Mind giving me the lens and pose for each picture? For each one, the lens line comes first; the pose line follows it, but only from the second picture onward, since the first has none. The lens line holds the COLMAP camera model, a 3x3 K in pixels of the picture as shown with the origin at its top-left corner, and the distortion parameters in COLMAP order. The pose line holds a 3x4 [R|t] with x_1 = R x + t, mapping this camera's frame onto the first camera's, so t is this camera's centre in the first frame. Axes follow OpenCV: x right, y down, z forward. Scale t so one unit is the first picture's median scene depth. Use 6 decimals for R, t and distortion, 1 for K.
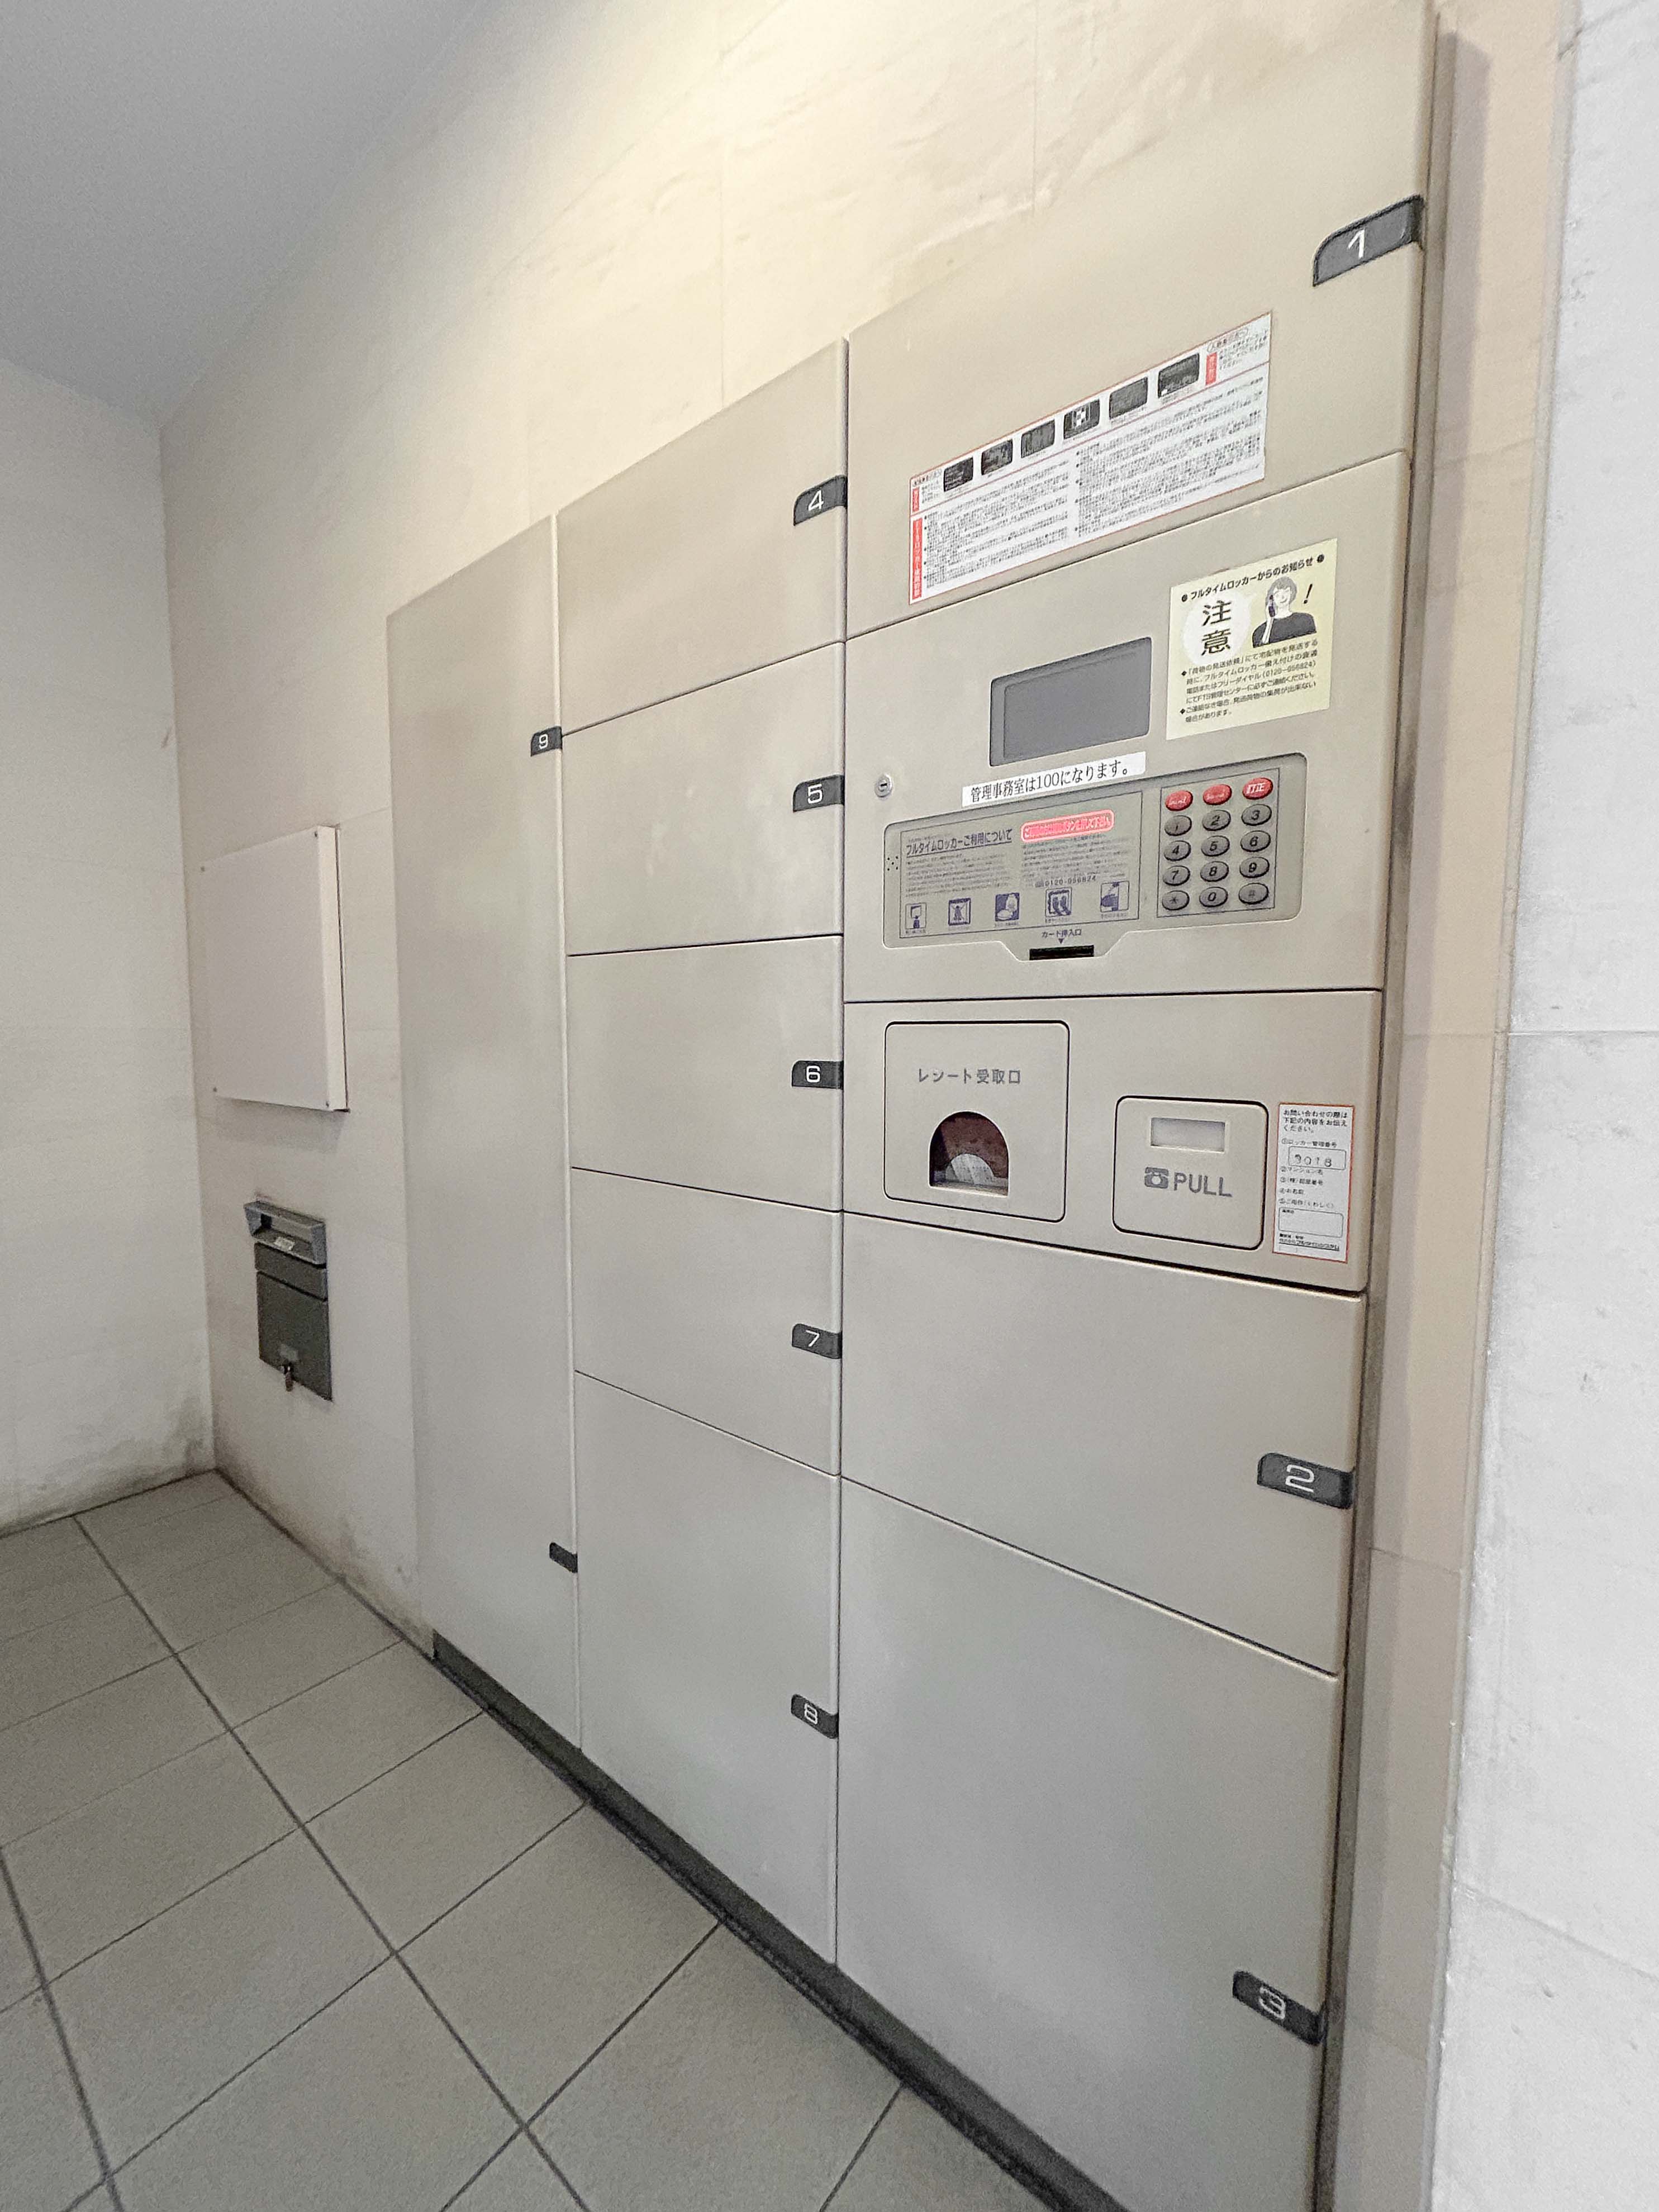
lens RADIAL K [[900.8, 0, 832.1], [0, 900.8, 1095.3], [0, 0, 1]] dist [-0.007744, 0.000145]
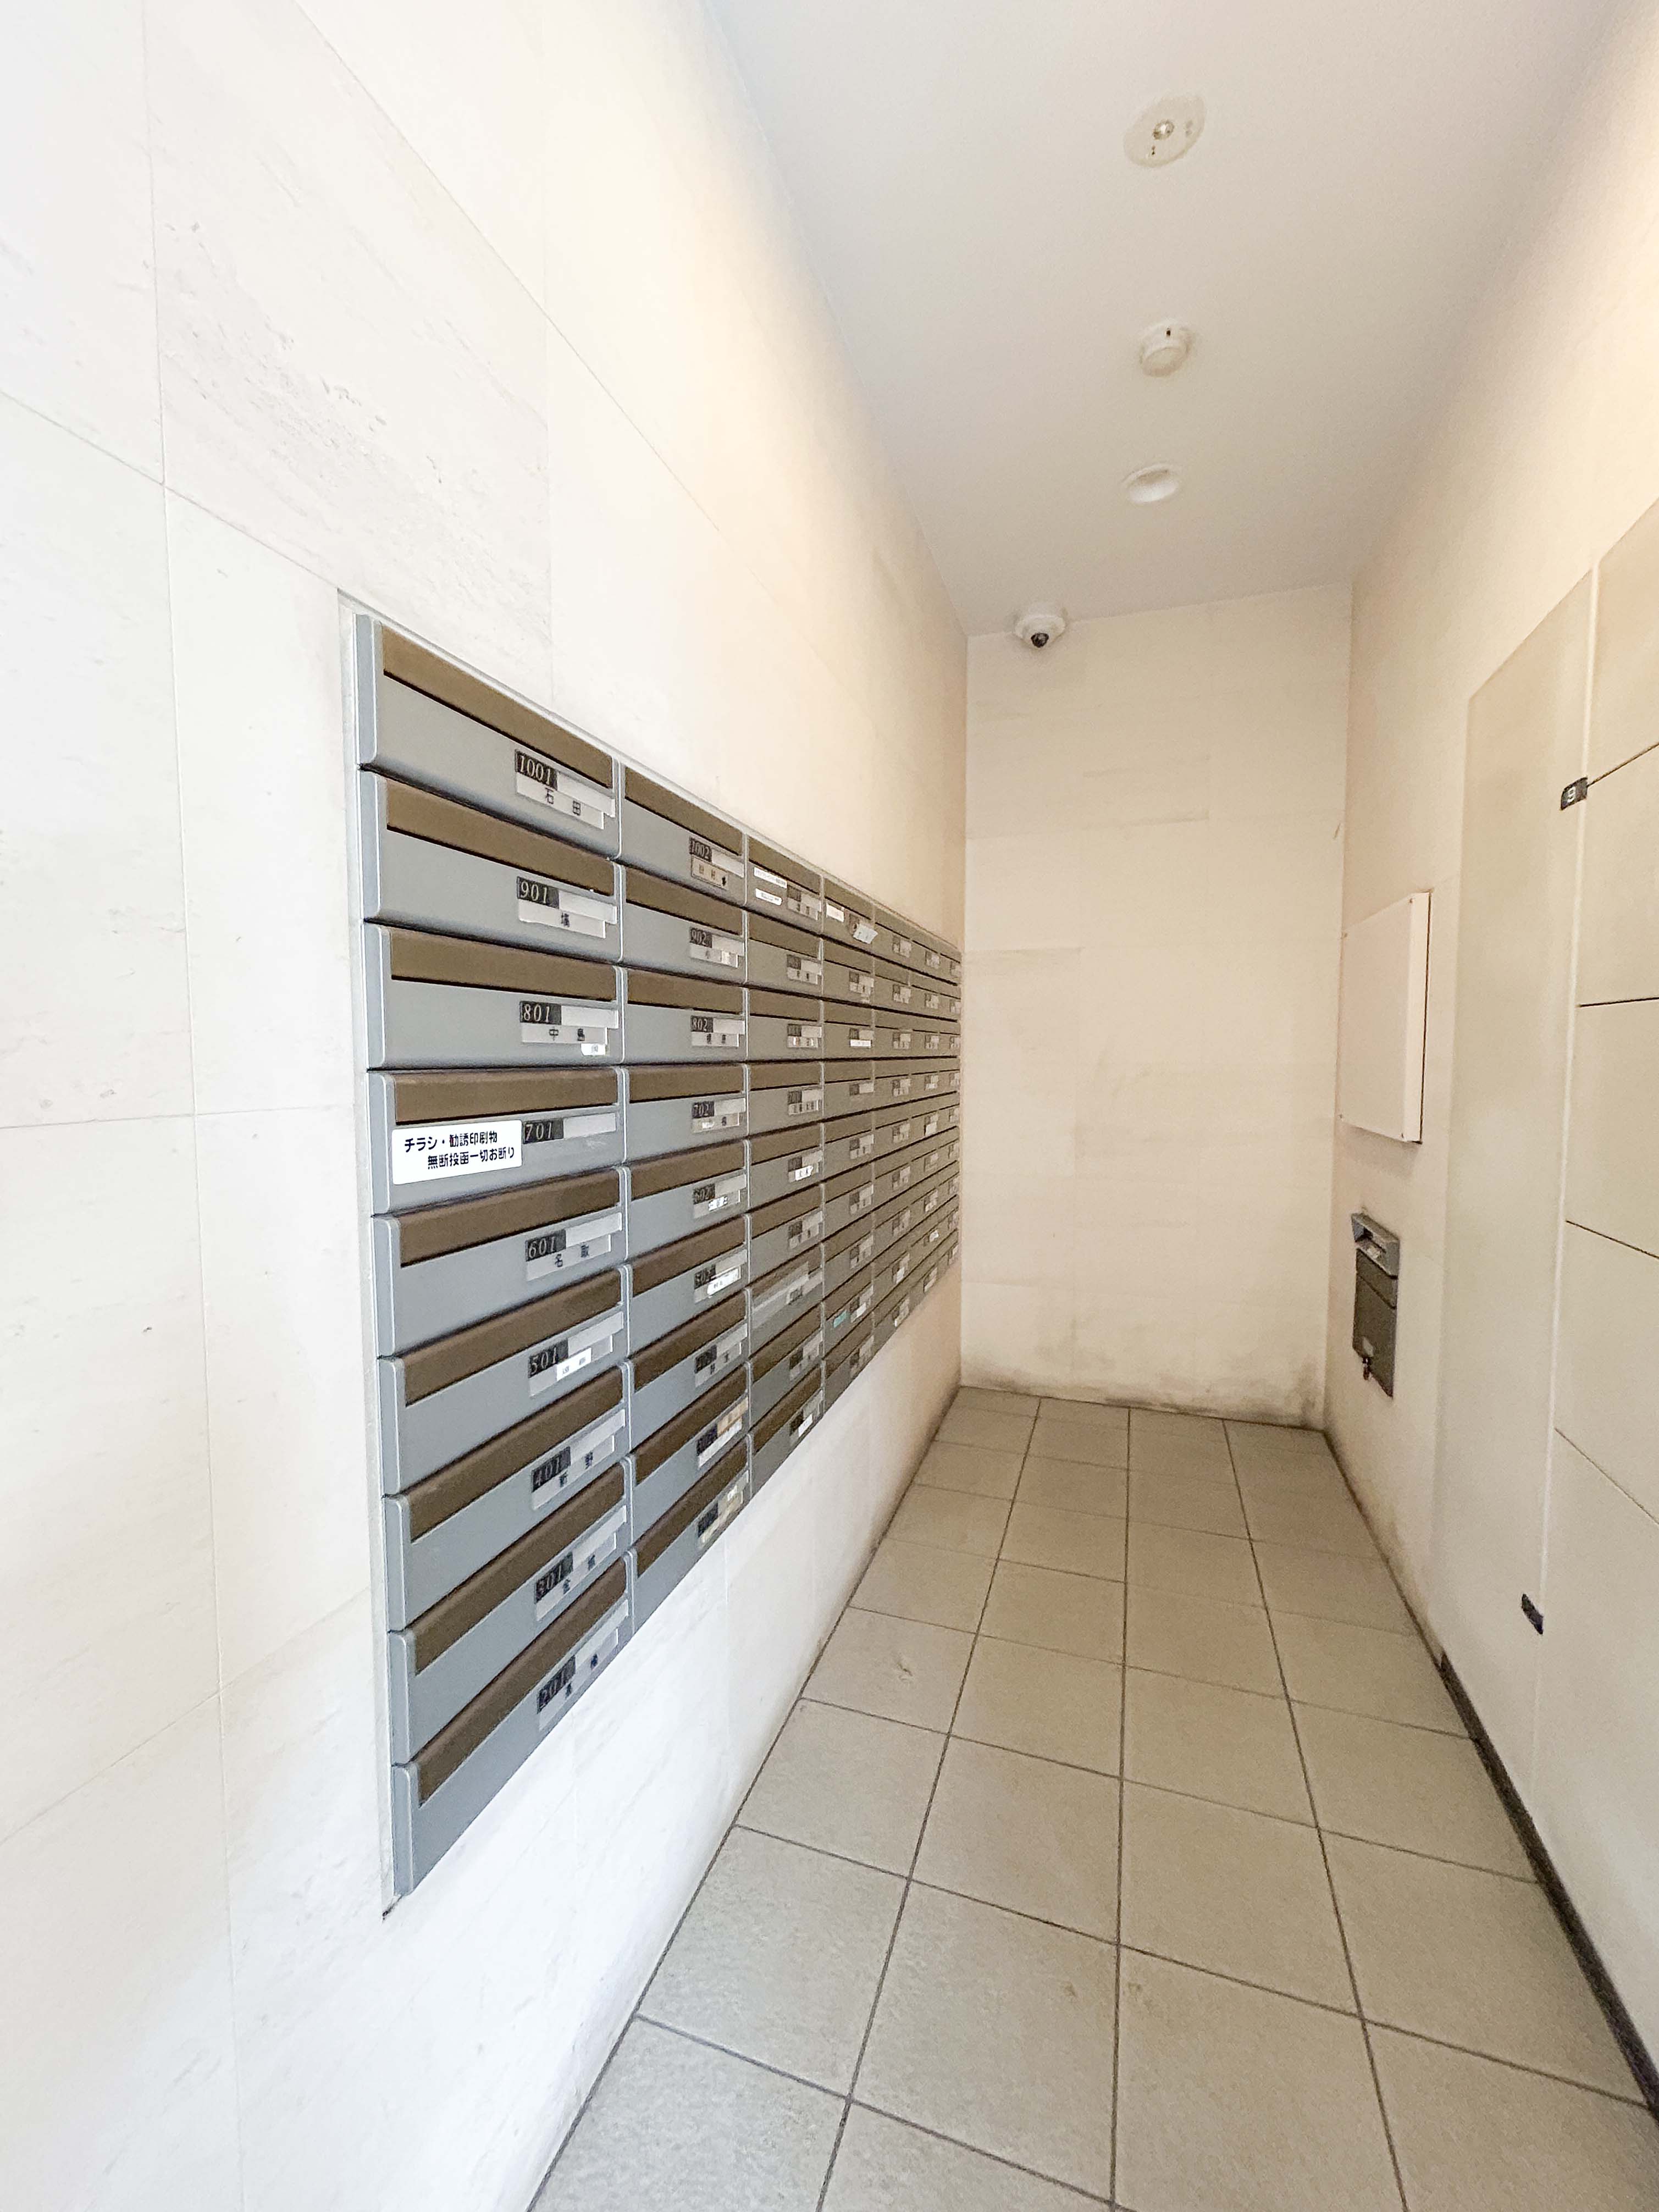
lens RADIAL K [[900.8, 0, 829.6], [0, 900.8, 1105.5], [0, 0, 1]] dist [-0.007744, 0.000145]
pose [[0.337278, 0.059912, -0.939497, 0.233913], [-0.075152, 0.996501, 0.036568, -0.013547], [0.938401, 0.058272, 0.340601, -0.064166]]
